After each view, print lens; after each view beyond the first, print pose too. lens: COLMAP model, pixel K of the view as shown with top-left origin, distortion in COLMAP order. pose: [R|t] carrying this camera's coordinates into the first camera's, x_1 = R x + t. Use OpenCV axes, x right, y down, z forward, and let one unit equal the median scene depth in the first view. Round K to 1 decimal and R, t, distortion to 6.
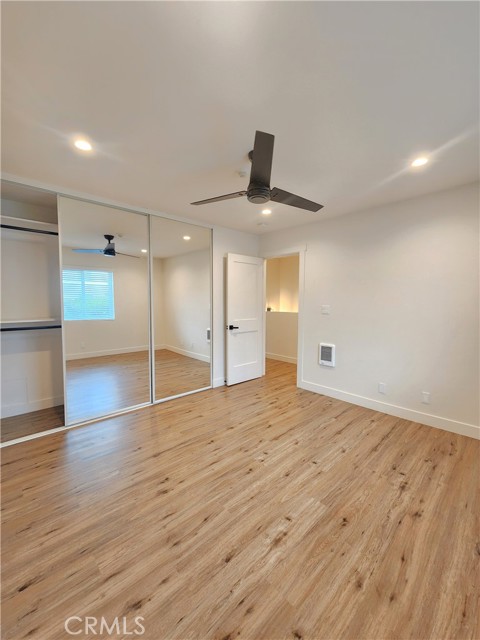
lens RADIAL K [[260.7, 0, 240.7], [0, 260.7, 318.4], [0, 0, 1]] dist [0.002992, -0.002466]
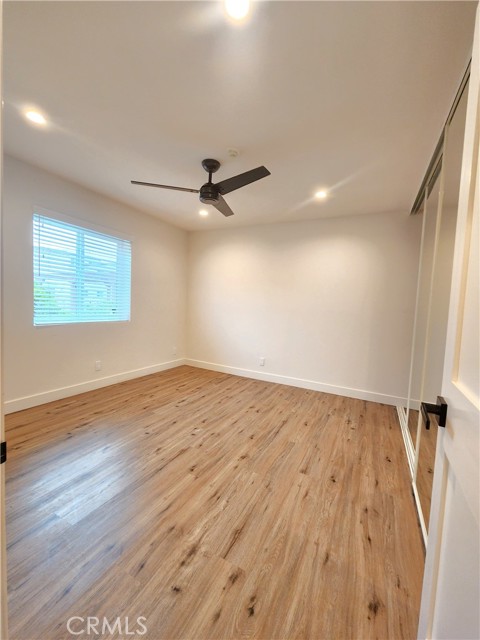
lens RADIAL K [[260.7, 0, 240.7], [0, 260.7, 318.4], [0, 0, 1]] dist [0.002992, -0.002466]
pose [[-0.940366, -0.029249, -0.338905, 0.295777], [-0.073264, 0.990329, 0.117818, -0.074085], [0.332182, 0.135621, -0.933414, 2.057748]]
